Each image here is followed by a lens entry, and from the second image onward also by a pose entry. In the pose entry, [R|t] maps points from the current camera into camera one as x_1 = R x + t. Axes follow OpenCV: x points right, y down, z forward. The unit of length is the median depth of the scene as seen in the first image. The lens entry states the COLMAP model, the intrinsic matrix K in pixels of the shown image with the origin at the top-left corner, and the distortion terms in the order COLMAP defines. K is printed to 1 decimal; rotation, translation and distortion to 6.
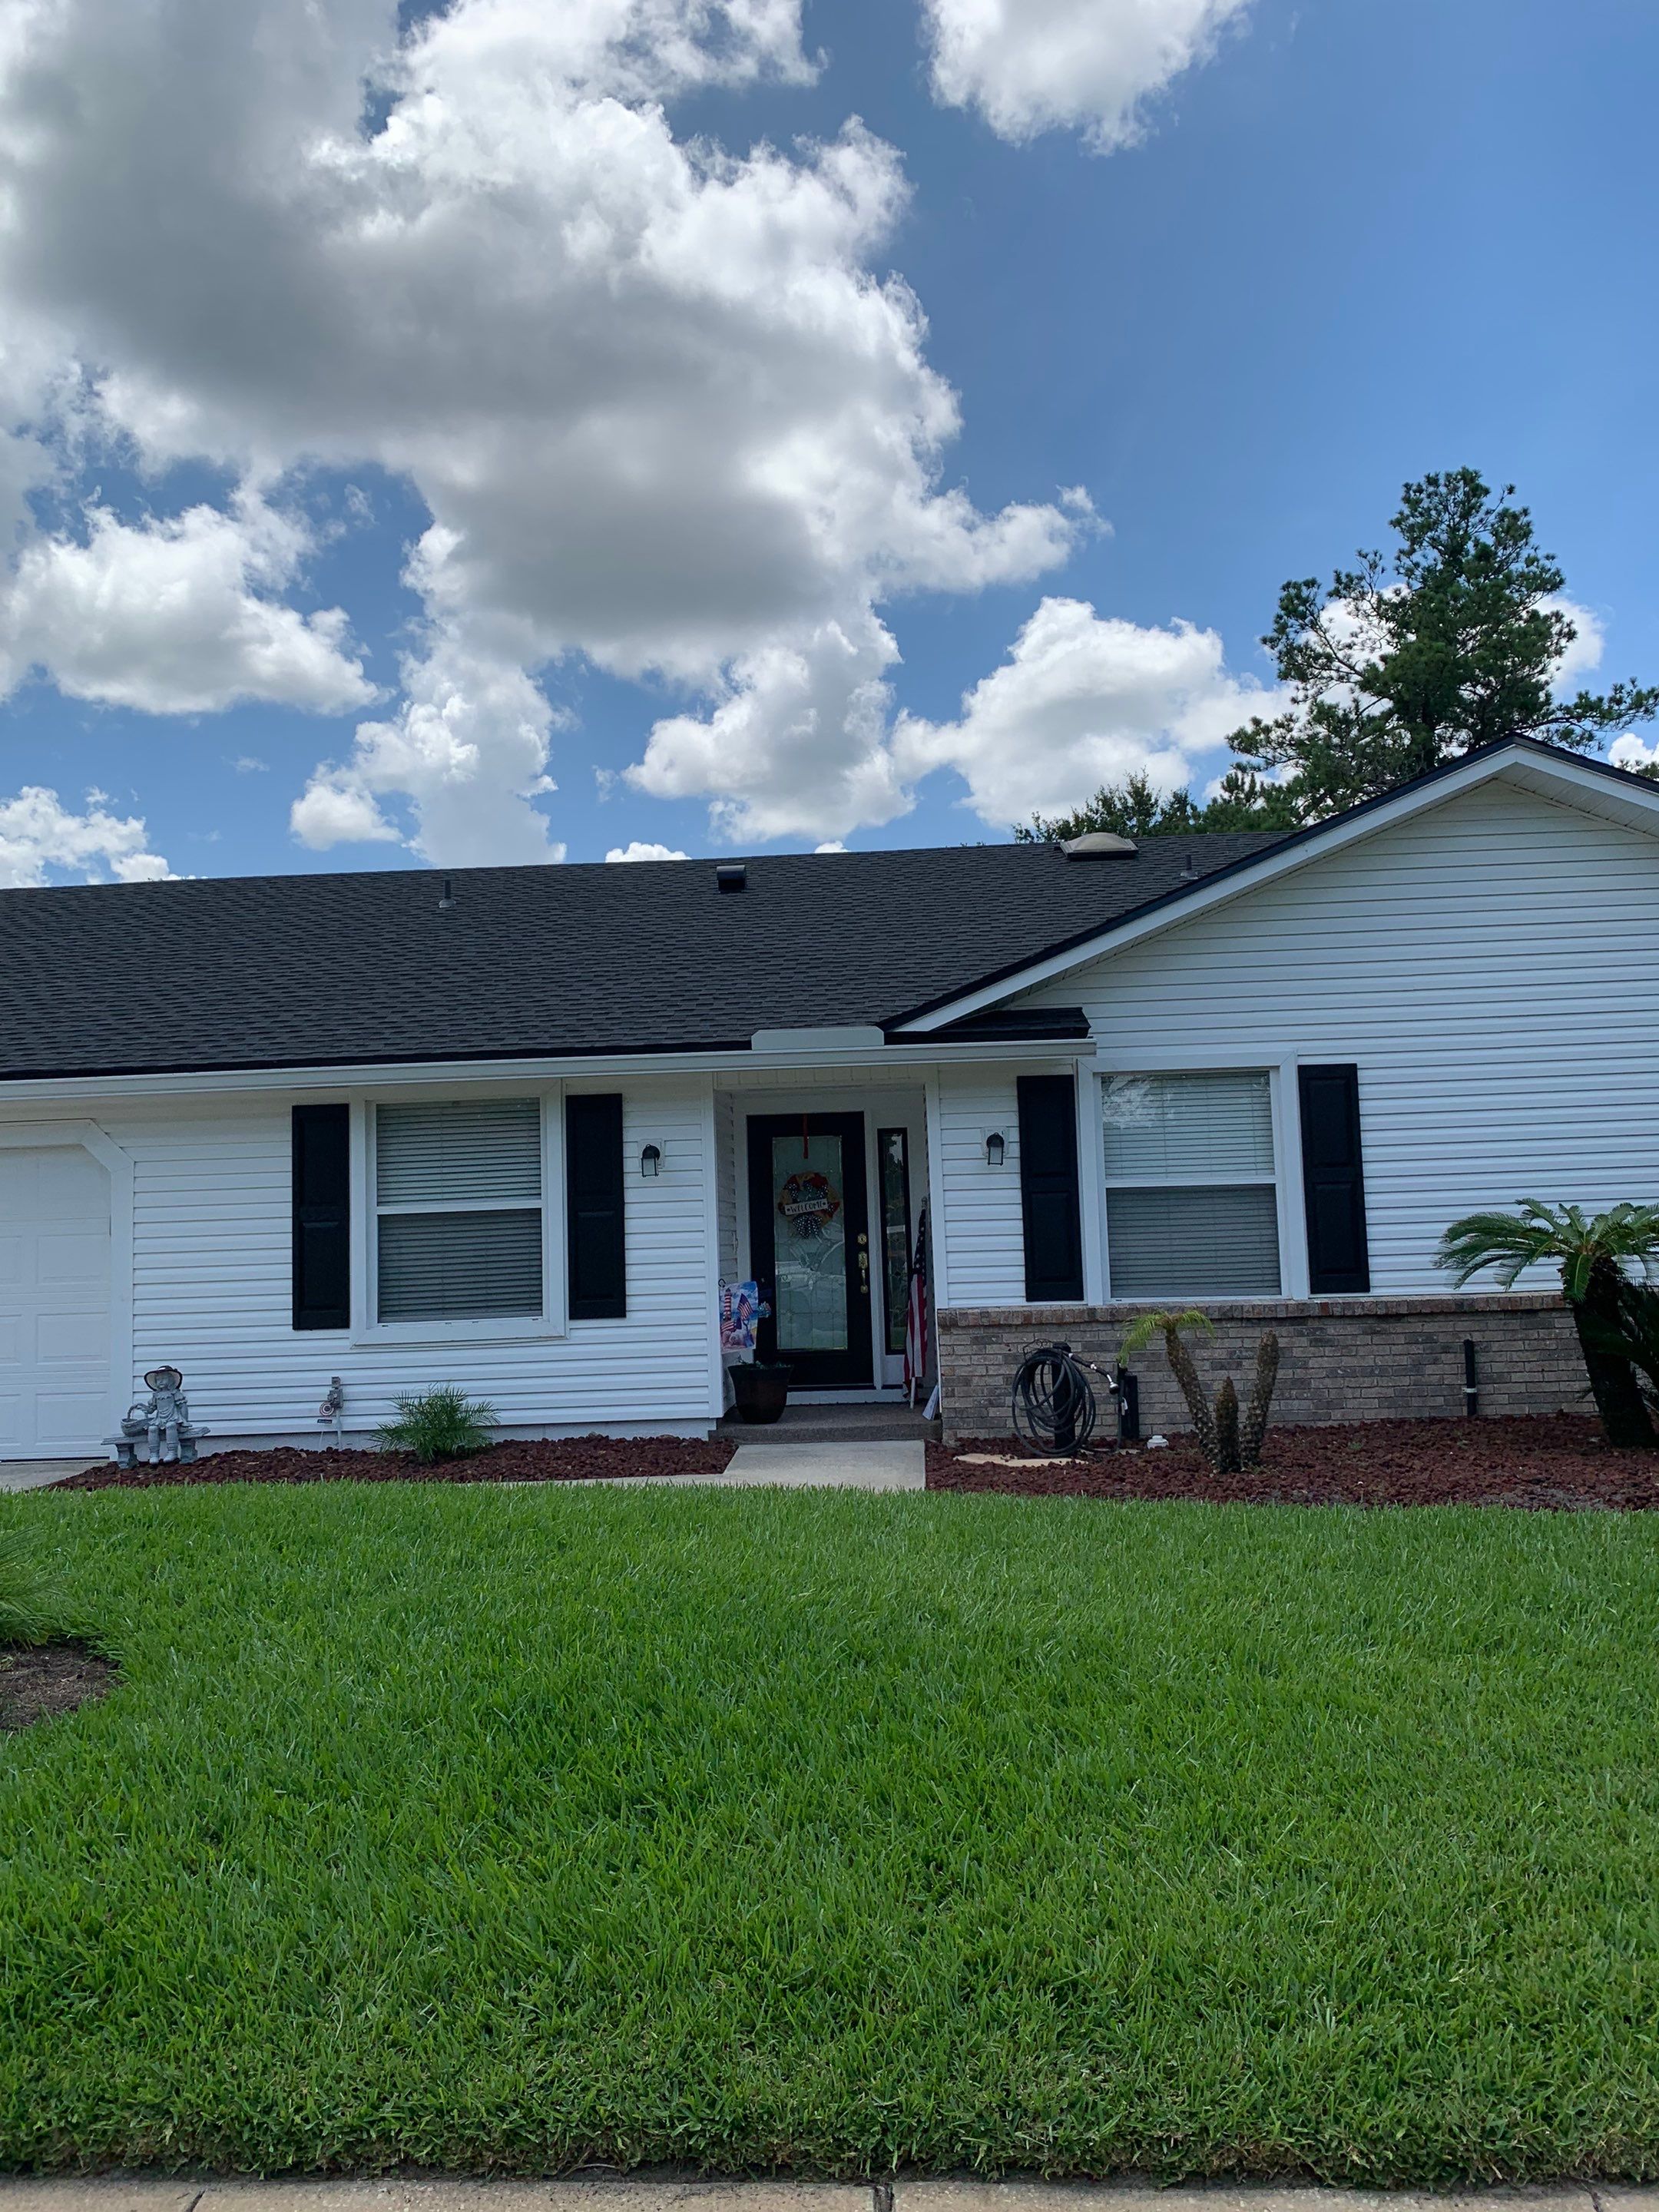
lens RADIAL K [[1666.1, 0, 829.7], [0, 1666.1, 1092.8], [0, 0, 1]] dist [0.057001, -0.018230]
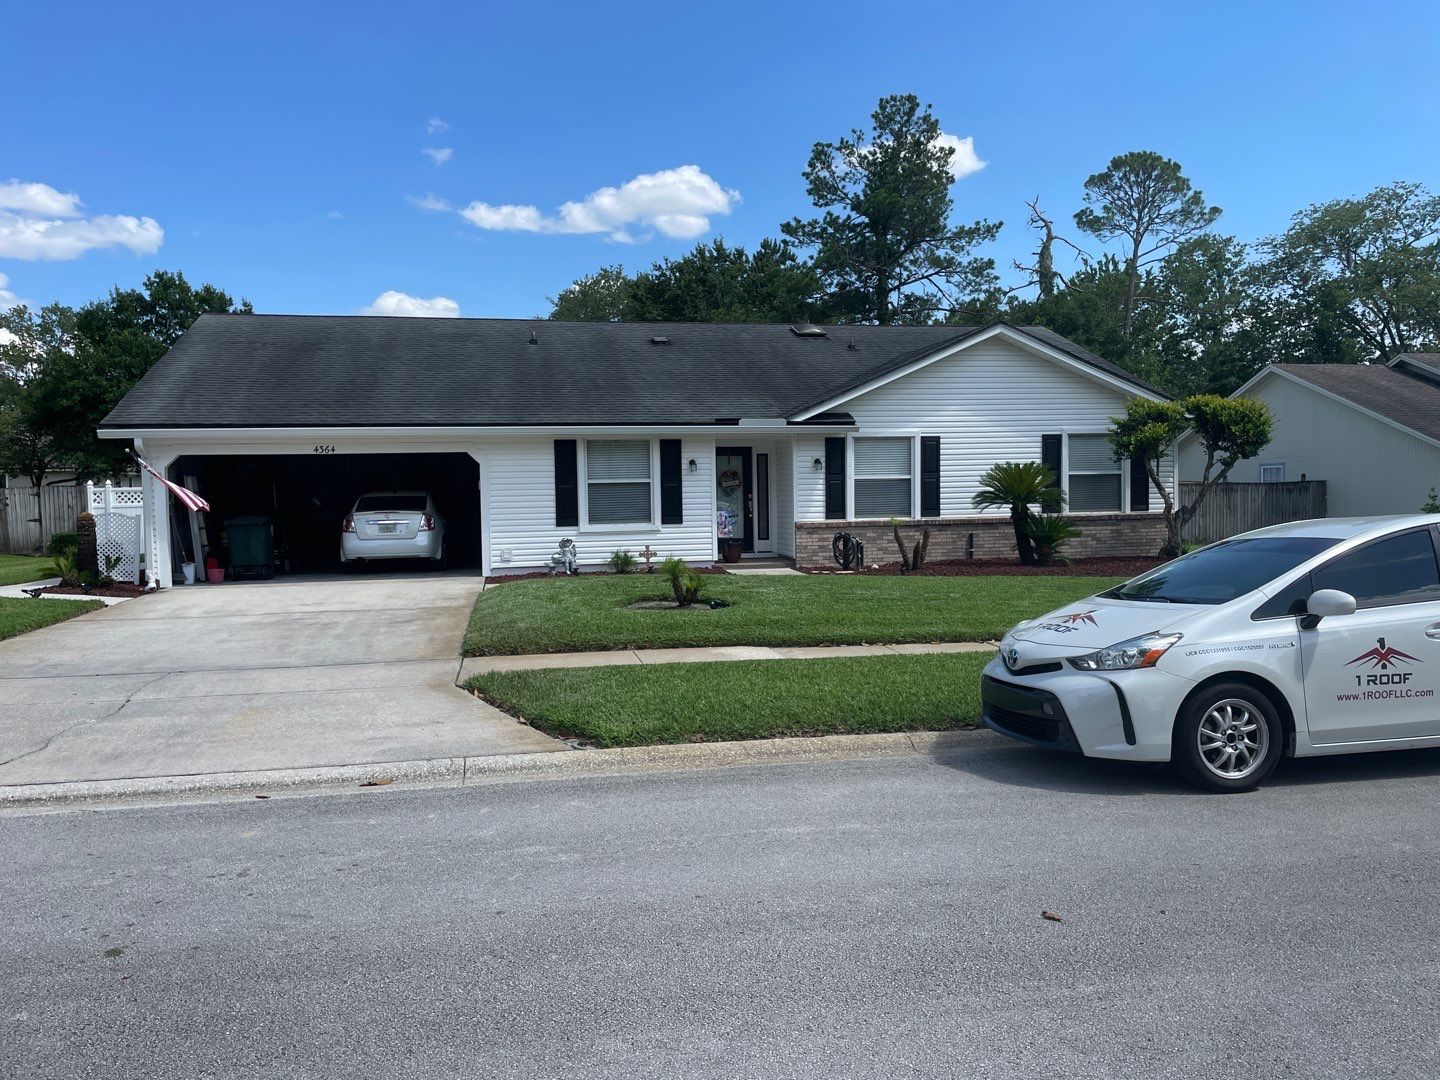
lens RADIAL K [[1084.6, 0, 719.2], [0, 1084.6, 545.1], [0, 0, 1]] dist [0.057001, -0.018230]
pose [[0.967653, 0.006196, 0.252210, -0.499246], [-0.038378, 0.991679, 0.122885, -0.046582], [-0.249350, -0.128589, 0.959838, -0.680118]]
